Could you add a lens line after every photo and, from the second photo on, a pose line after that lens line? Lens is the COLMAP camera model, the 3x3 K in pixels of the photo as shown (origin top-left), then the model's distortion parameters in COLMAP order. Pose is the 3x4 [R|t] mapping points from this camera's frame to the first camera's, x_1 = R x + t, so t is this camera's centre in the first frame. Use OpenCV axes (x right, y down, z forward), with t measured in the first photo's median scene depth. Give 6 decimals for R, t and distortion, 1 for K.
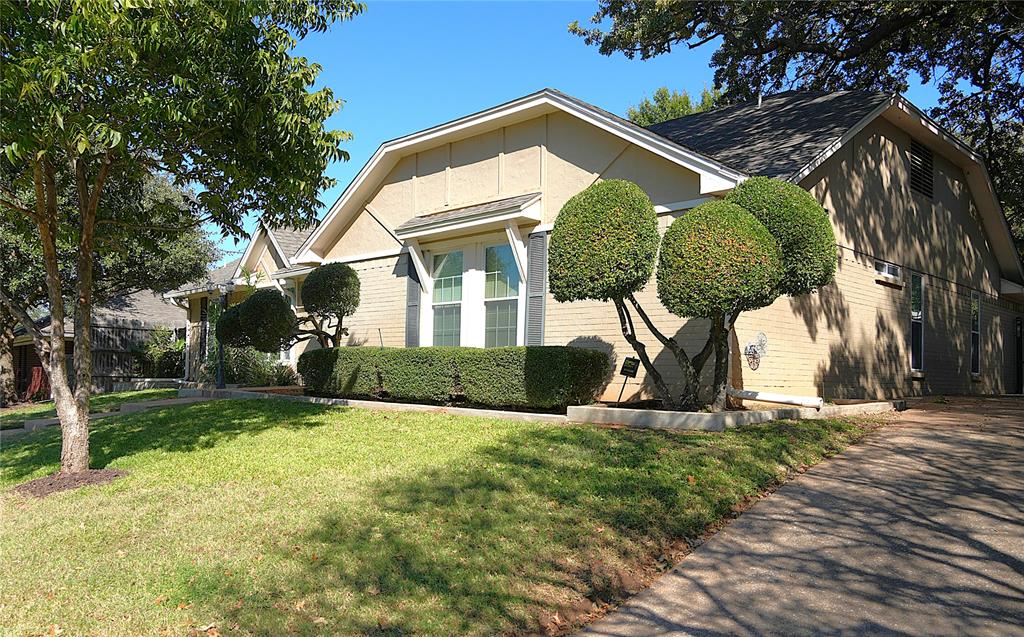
lens RADIAL K [[803.6, 0, 482.7], [0, 803.6, 350.4], [0, 0, 1]] dist [-0.018817, 0.045890]
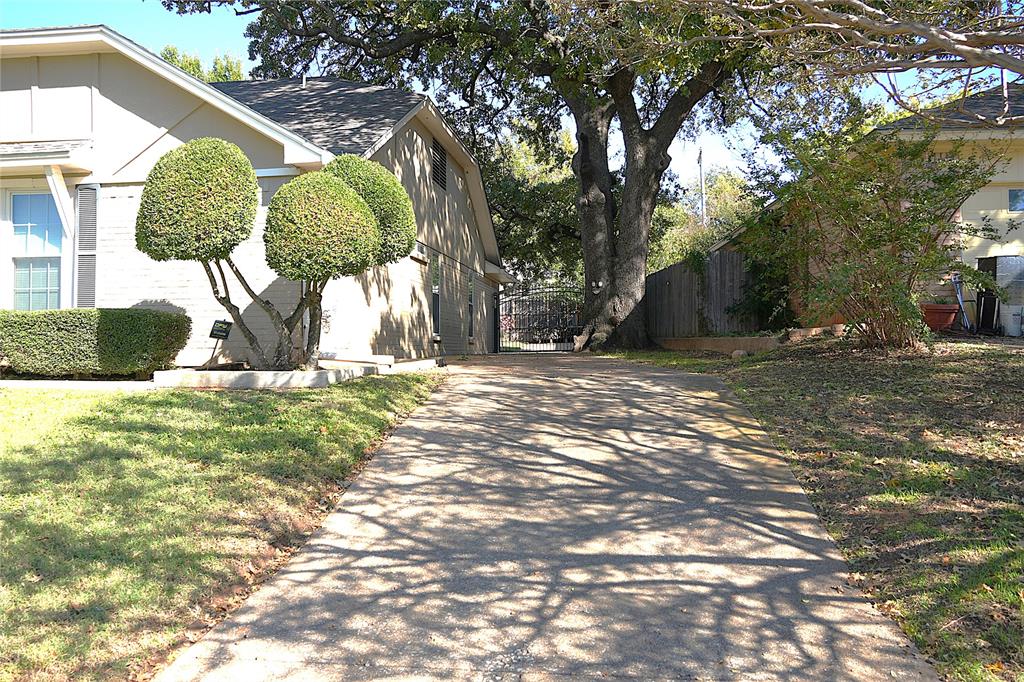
lens RADIAL K [[790.6, 0, 508.2], [0, 790.6, 339.8], [0, 0, 1]] dist [-0.011216, 0.037140]
pose [[0.798682, -0.011943, 0.601635, -0.122522], [-0.001720, 0.999754, 0.022130, 0.011019], [-0.601751, -0.018710, 0.798465, 0.003724]]
